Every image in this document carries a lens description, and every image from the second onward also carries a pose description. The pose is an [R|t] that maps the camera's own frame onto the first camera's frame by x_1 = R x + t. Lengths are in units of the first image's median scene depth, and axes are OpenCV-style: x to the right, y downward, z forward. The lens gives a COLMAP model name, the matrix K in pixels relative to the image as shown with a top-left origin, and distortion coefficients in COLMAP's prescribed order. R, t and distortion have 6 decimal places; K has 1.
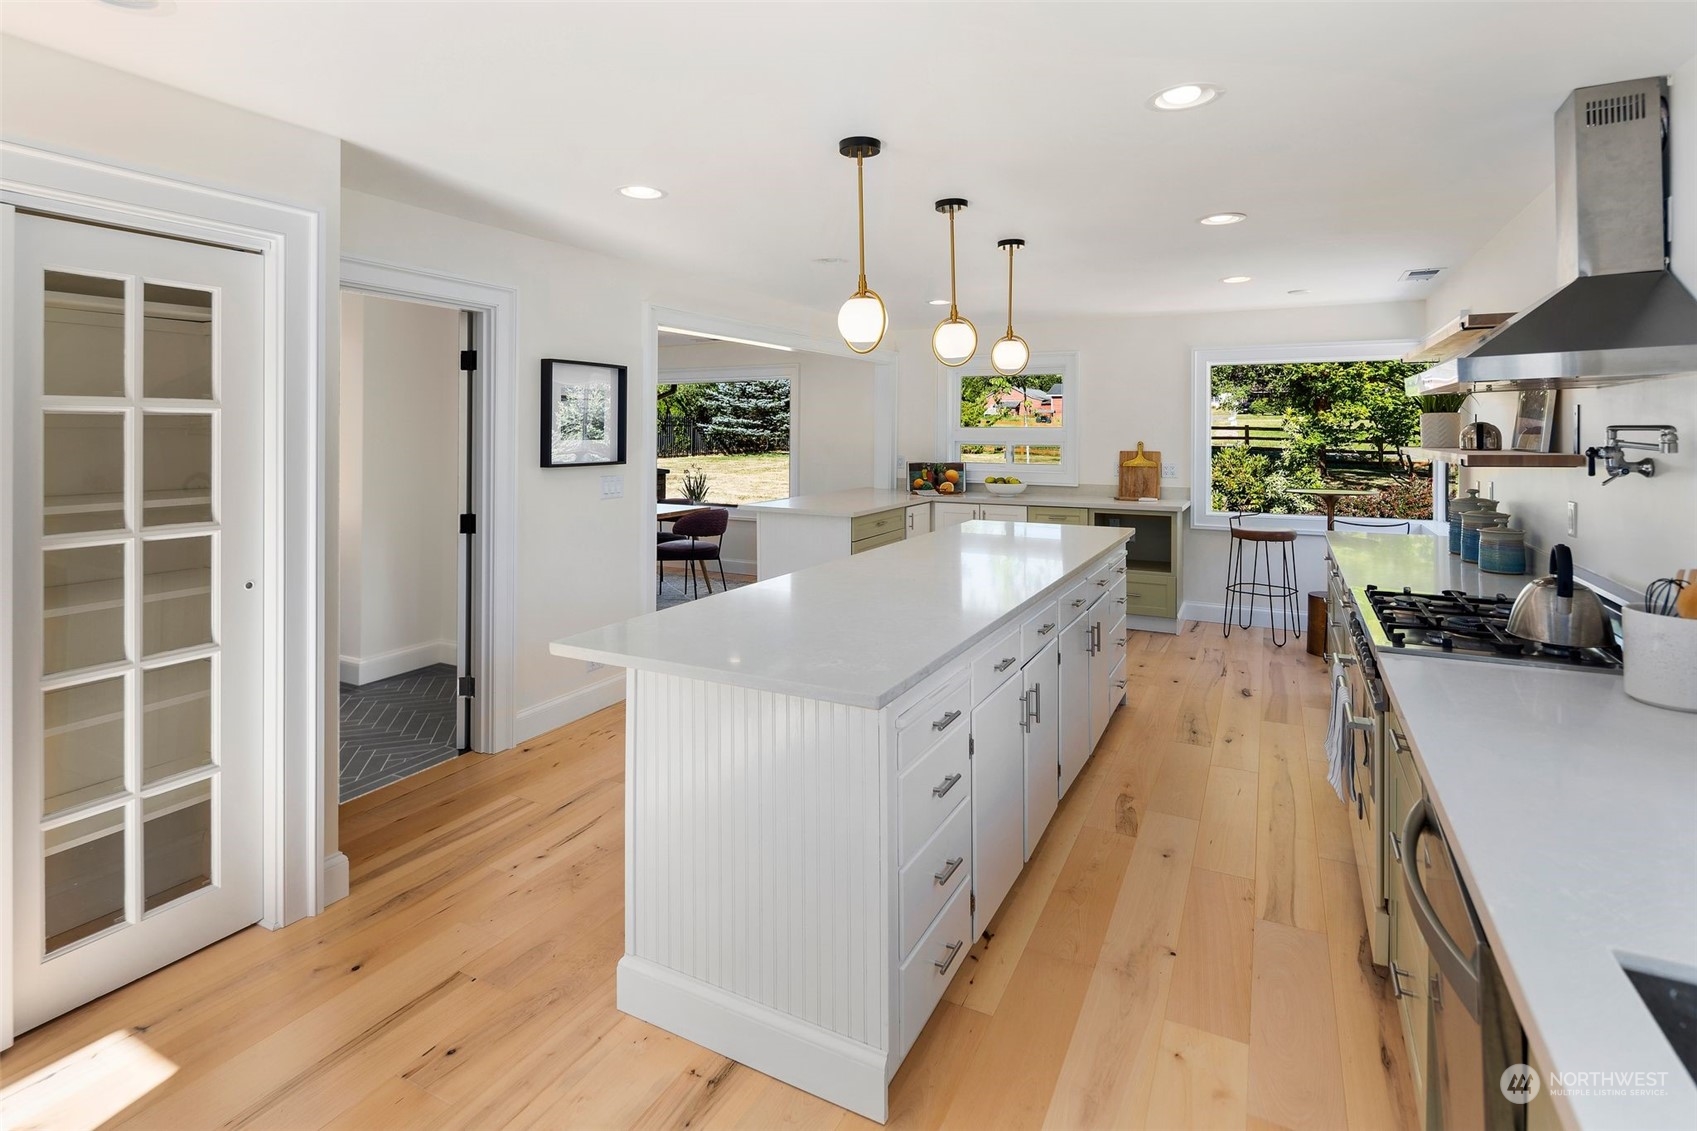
lens RADIAL K [[837.1, 0, 843.0], [0, 837.1, 533.6], [0, 0, 1]] dist [-0.002244, -0.000451]
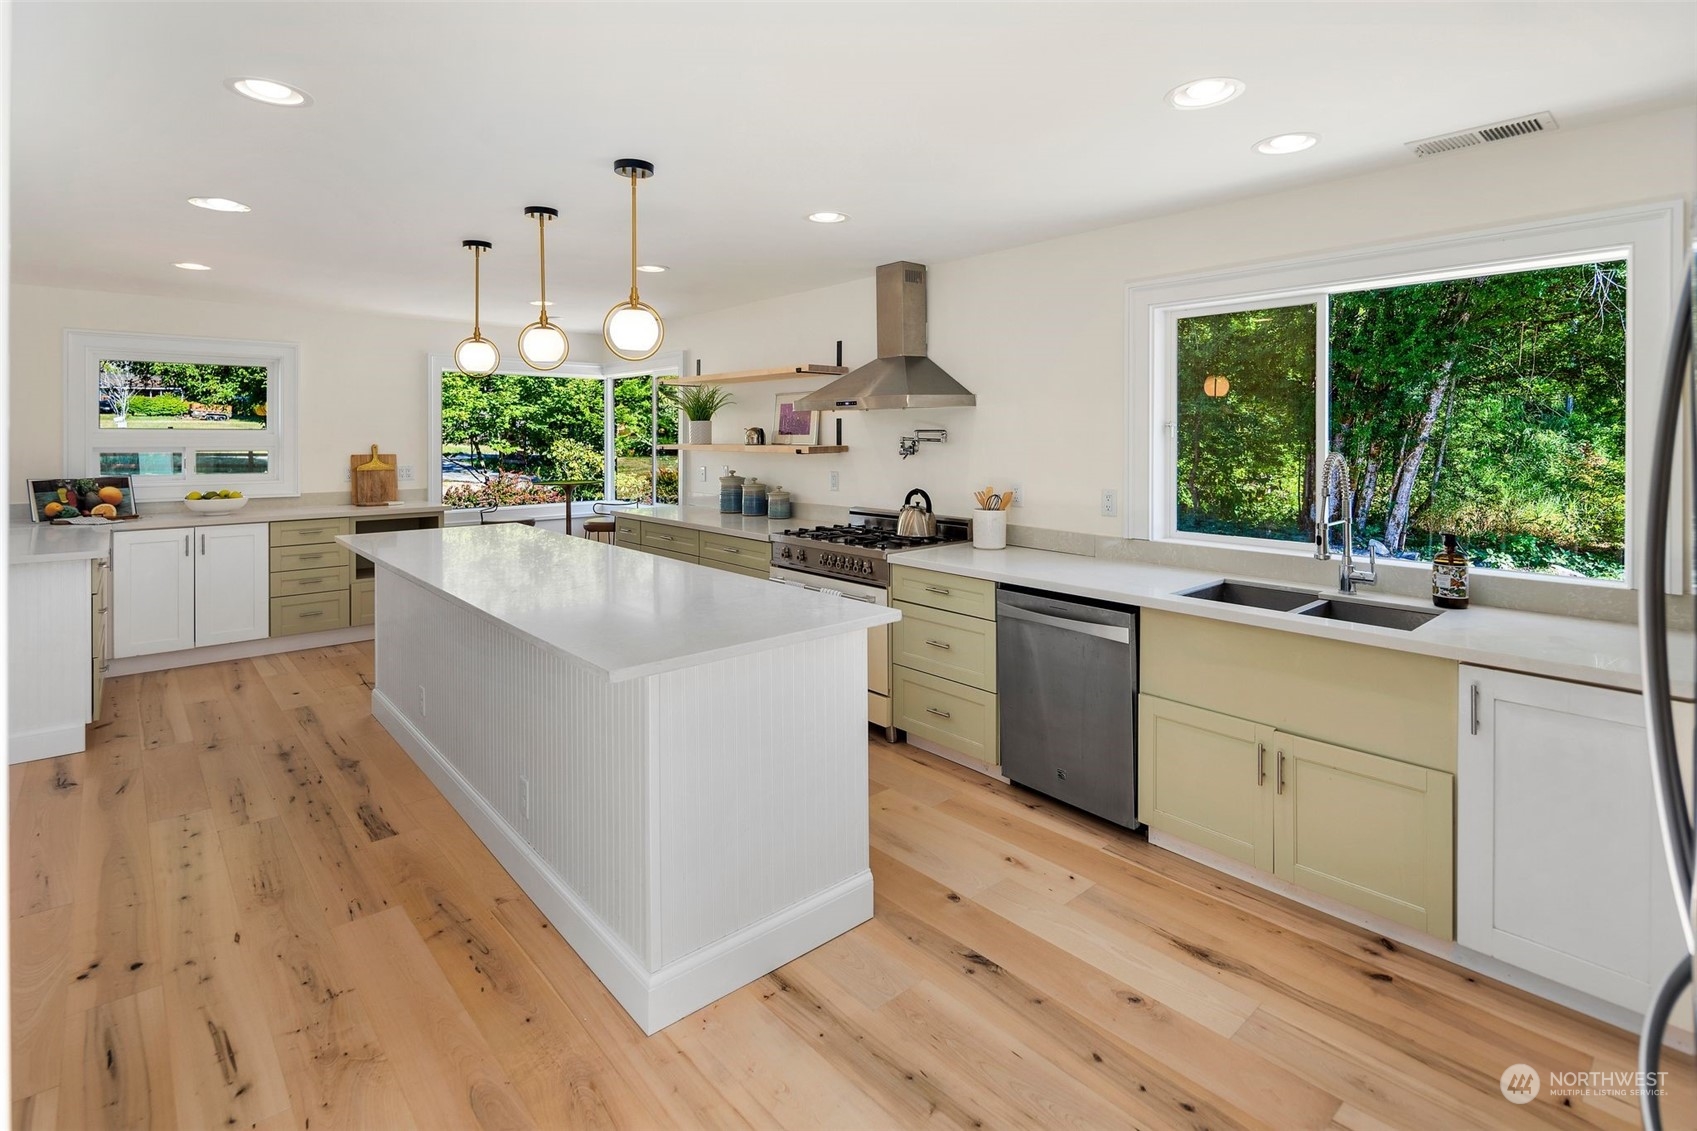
lens RADIAL K [[806.7, 0, 880.1], [0, 806.7, 556.9], [0, 0, 1]] dist [-0.006116, 0.000159]
pose [[0.331943, -0.142359, 0.932496, -0.677170], [0.115778, 0.987221, 0.109500, -0.030976], [-0.936167, 0.071615, 0.344183, 0.277151]]
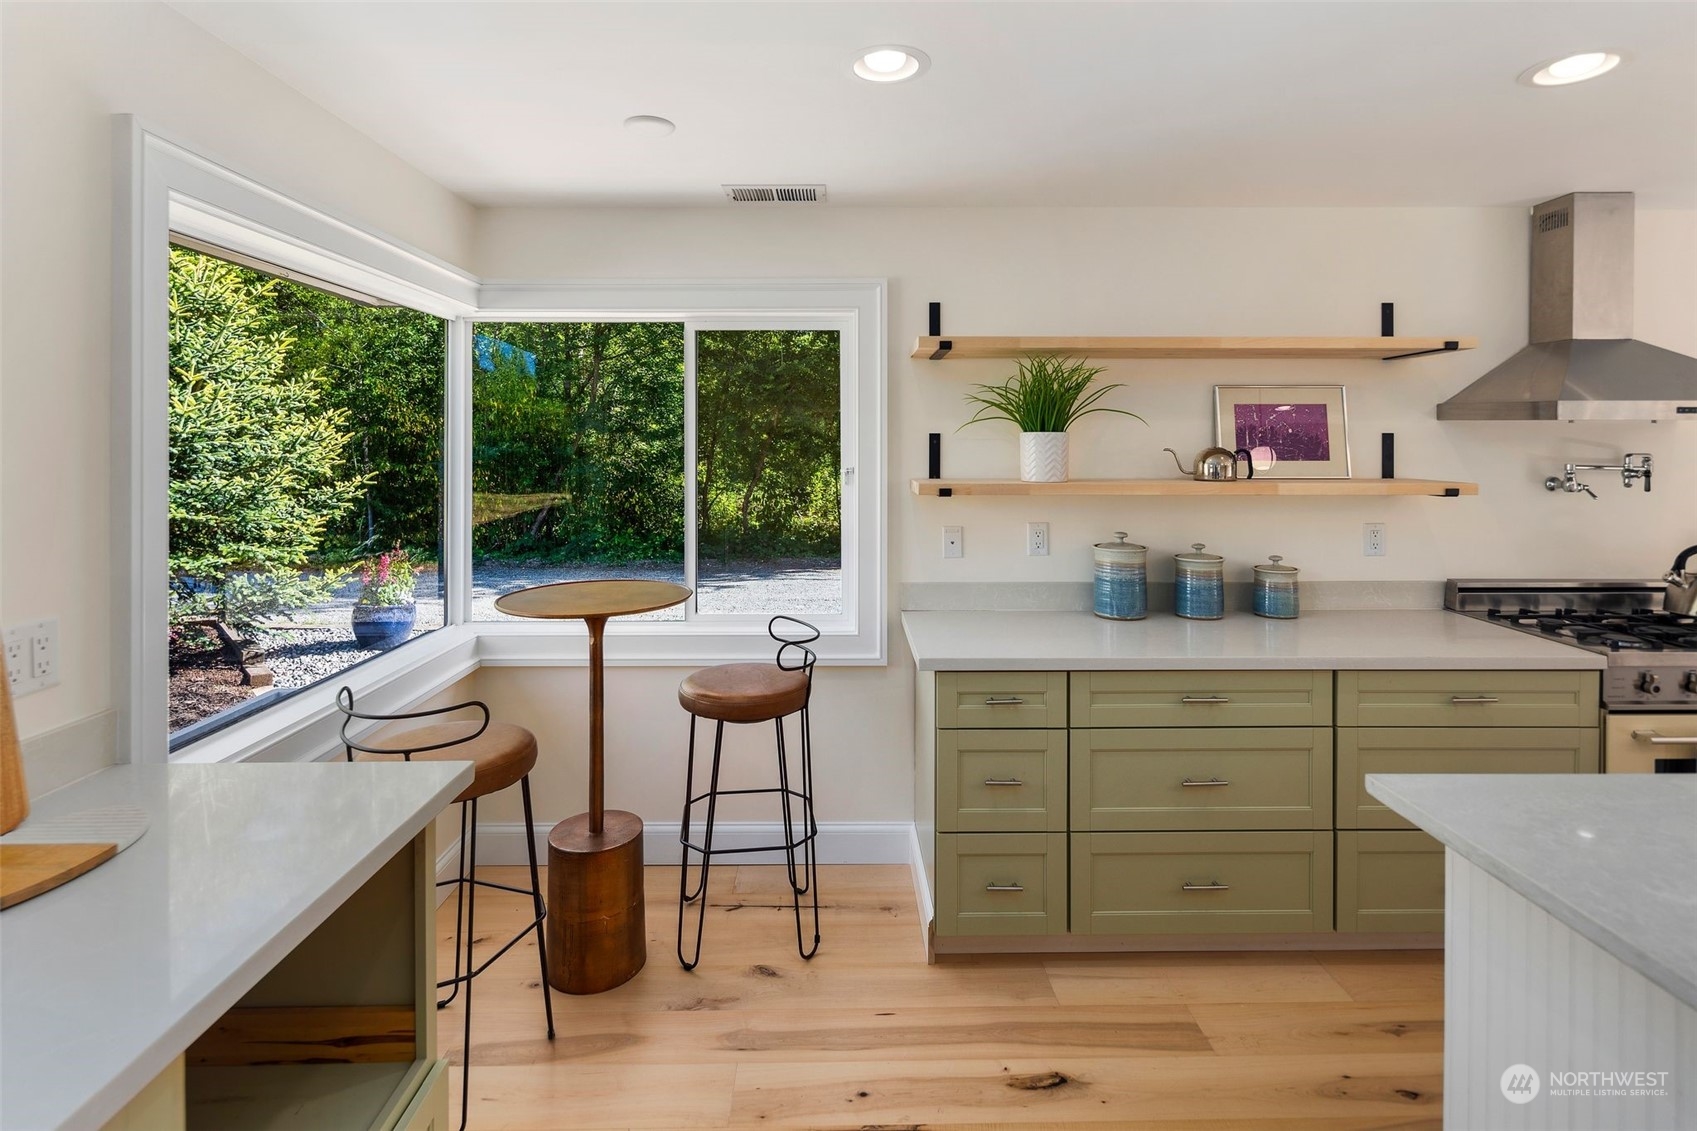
lens RADIAL K [[835.8, 0, 848.5], [0, 835.8, 565.5], [0, 0, 1]] dist [0.001299, 0.000431]
pose [[-0.476401, -0.119298, 0.871097, 0.227713], [0.107601, 0.975394, 0.192428, -0.234120], [-0.872619, 0.185404, -0.451843, 1.848026]]
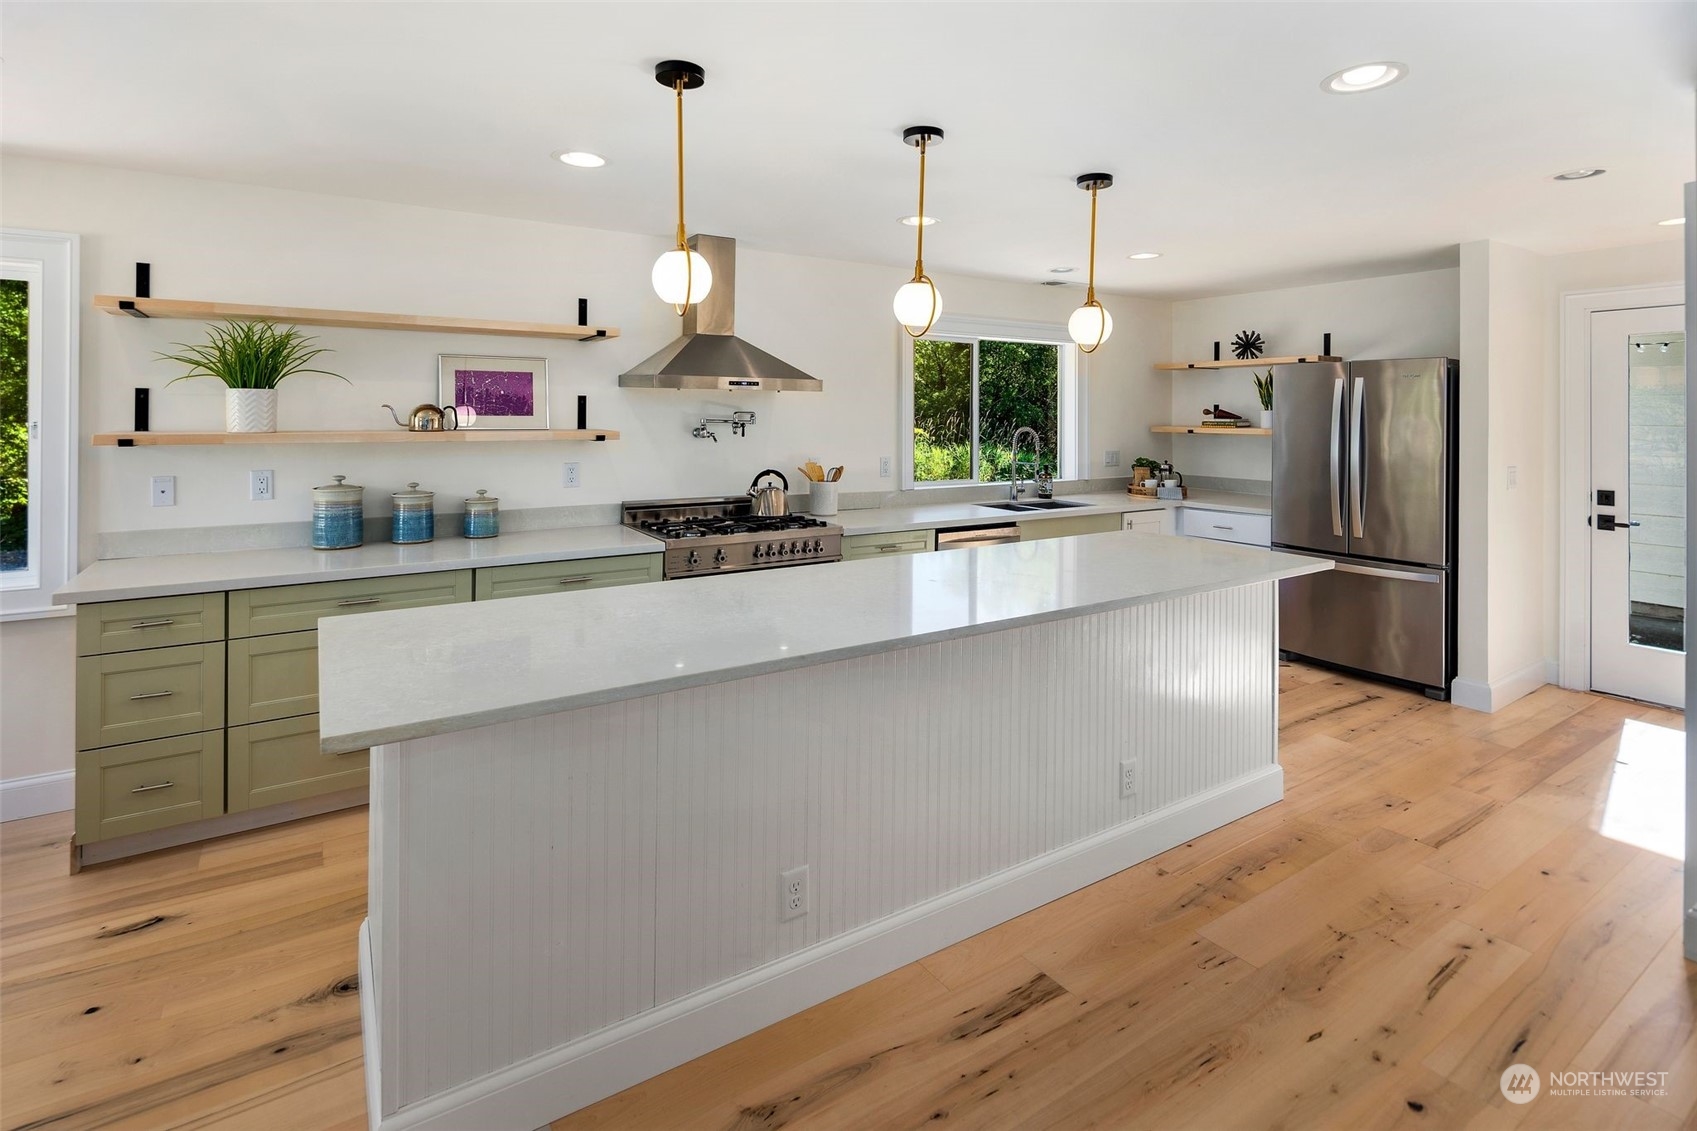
lens RADIAL K [[817.3, 0, 845.6], [0, 817.3, 507.7], [0, 0, 1]] dist [-0.000437, -0.000454]
pose [[-0.873846, -0.053279, 0.483275, -0.187979], [0.057417, 0.975714, 0.211389, -0.204993], [-0.482801, 0.212470, -0.849564, 1.750322]]
